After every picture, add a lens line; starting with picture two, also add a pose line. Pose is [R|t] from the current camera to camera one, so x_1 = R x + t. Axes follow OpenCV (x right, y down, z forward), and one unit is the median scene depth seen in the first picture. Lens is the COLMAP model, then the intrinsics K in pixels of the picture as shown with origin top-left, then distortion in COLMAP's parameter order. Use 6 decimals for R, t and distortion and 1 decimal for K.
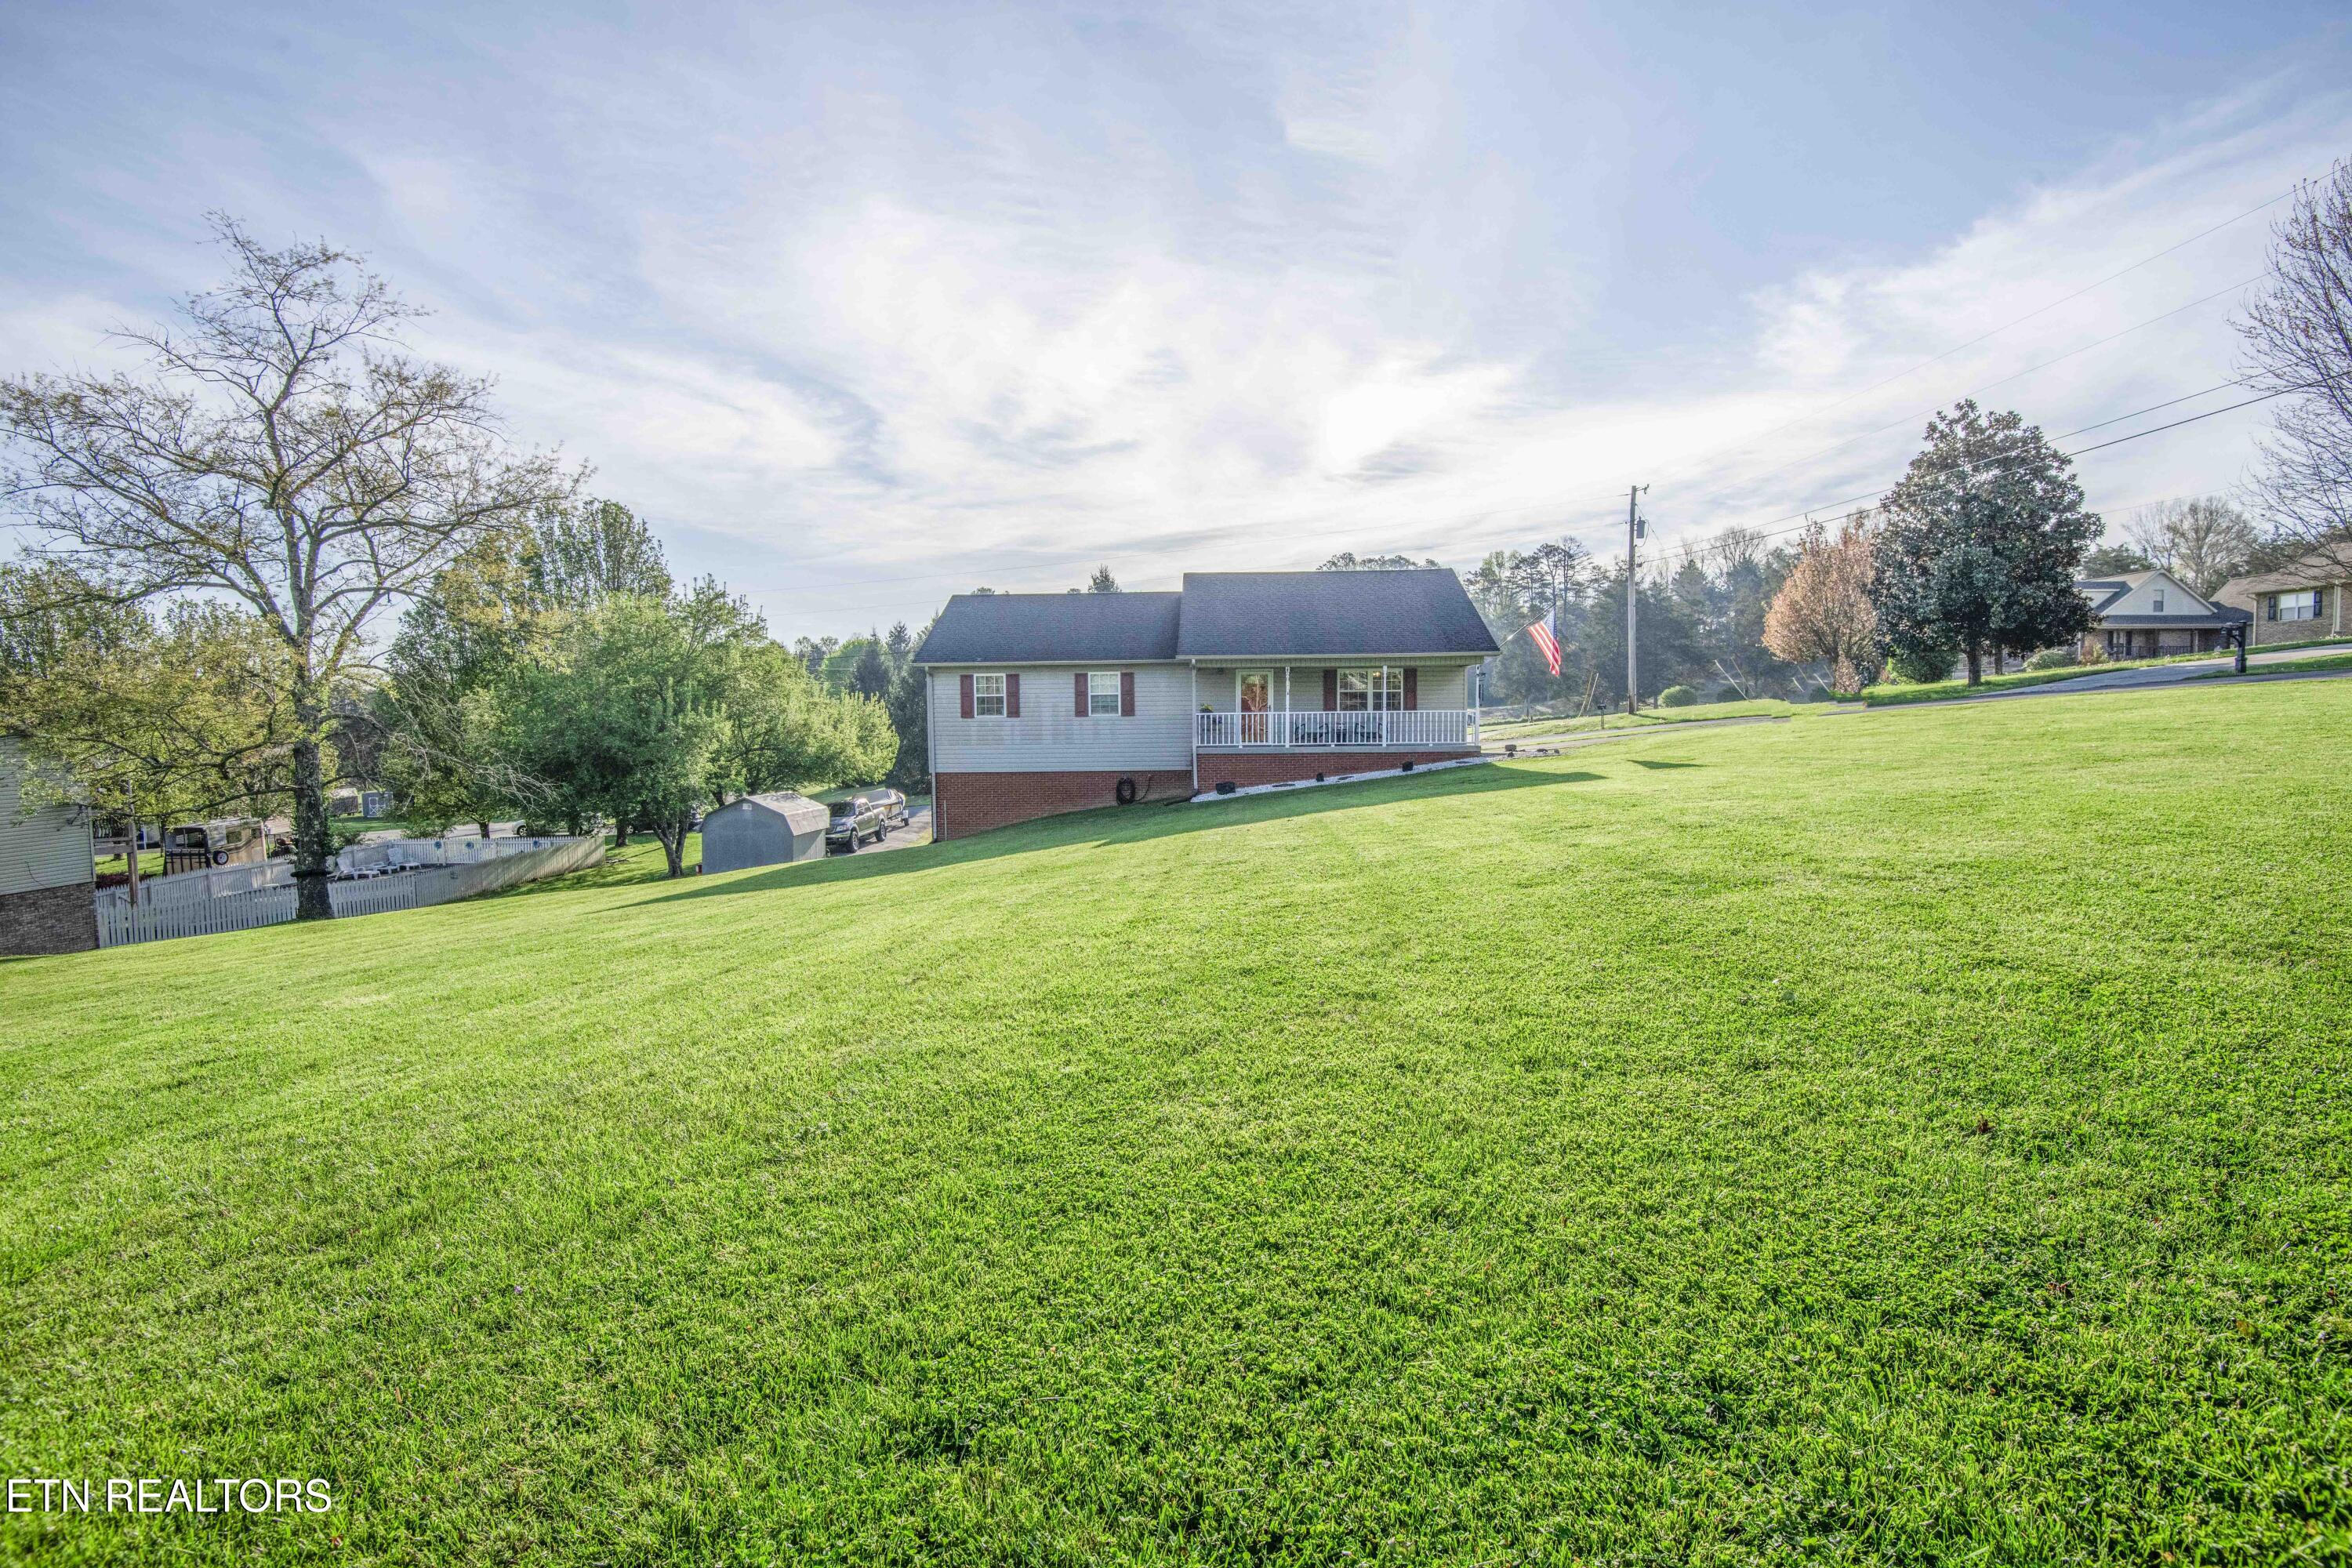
lens RADIAL K [[1087.0, 0, 1184.0], [0, 1087.0, 780.6], [0, 0, 1]] dist [-0.005407, -0.024718]
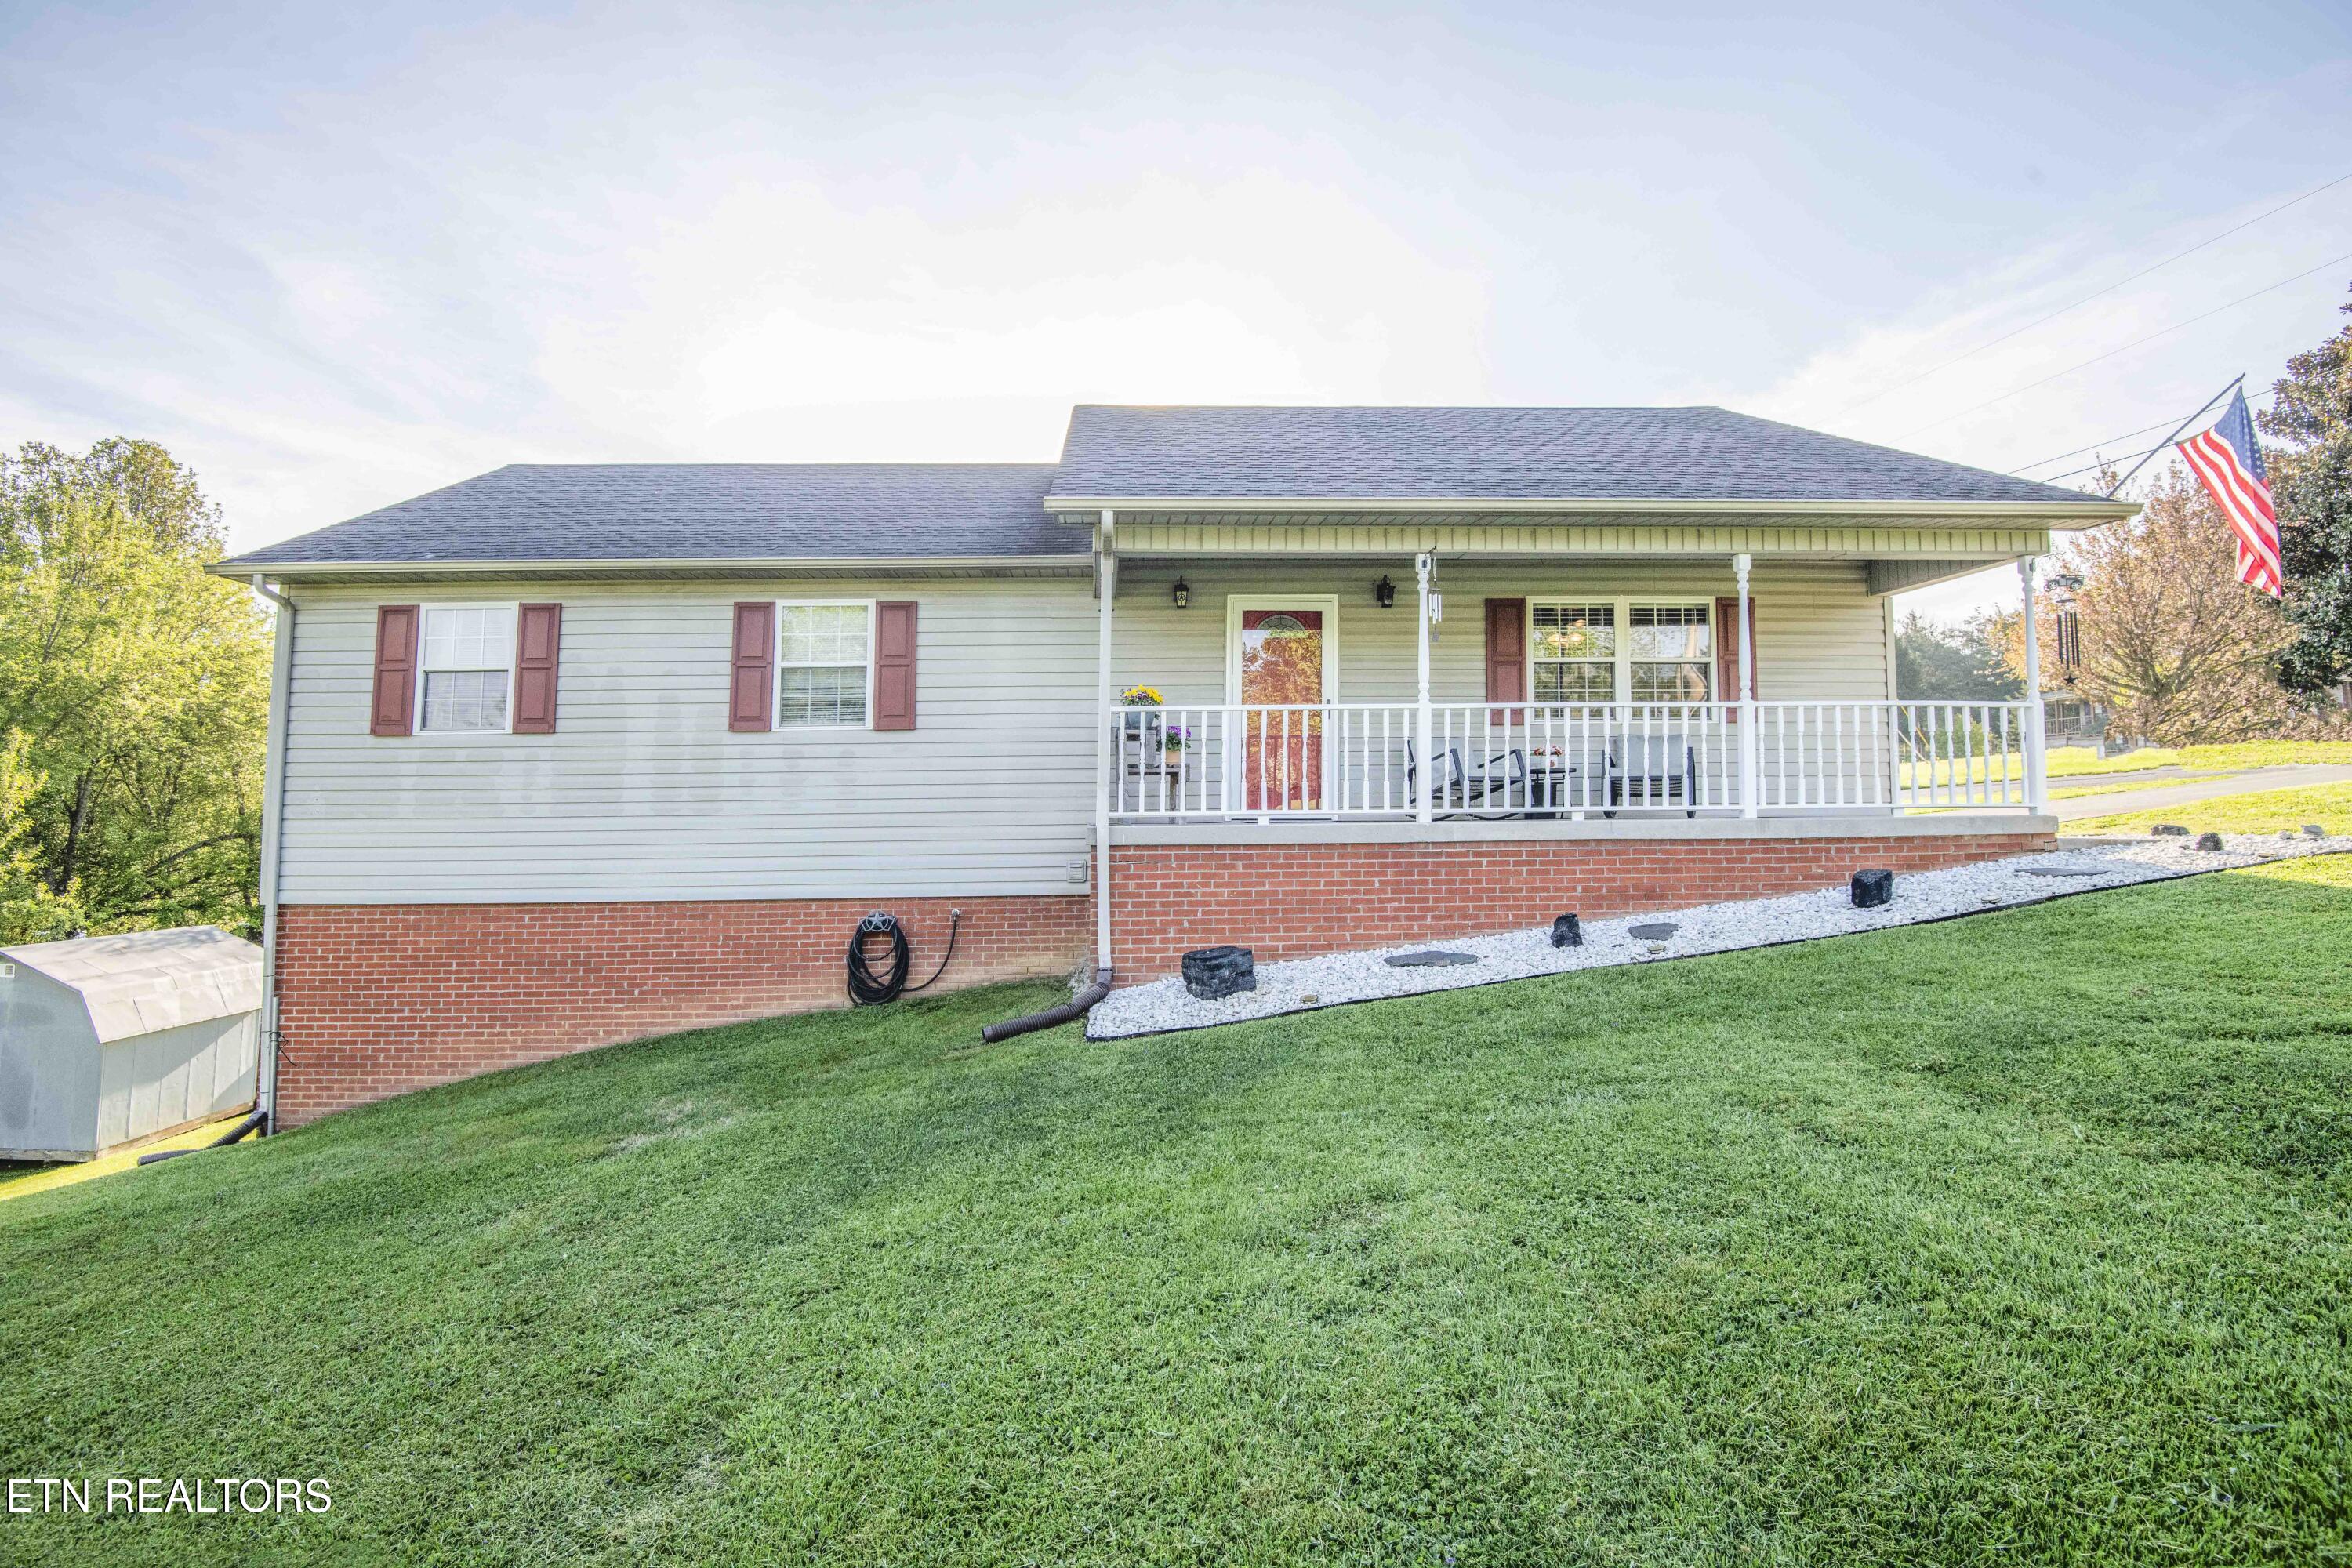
lens RADIAL K [[1087.0, 0, 1184.0], [0, 1087.0, 780.6], [0, 0, 1]] dist [-0.005407, -0.024718]
pose [[0.994033, 0.010828, 0.108540, 0.000851], [-0.000990, 0.995915, -0.090289, -0.014262], [-0.109074, 0.089643, 0.989983, 0.665740]]
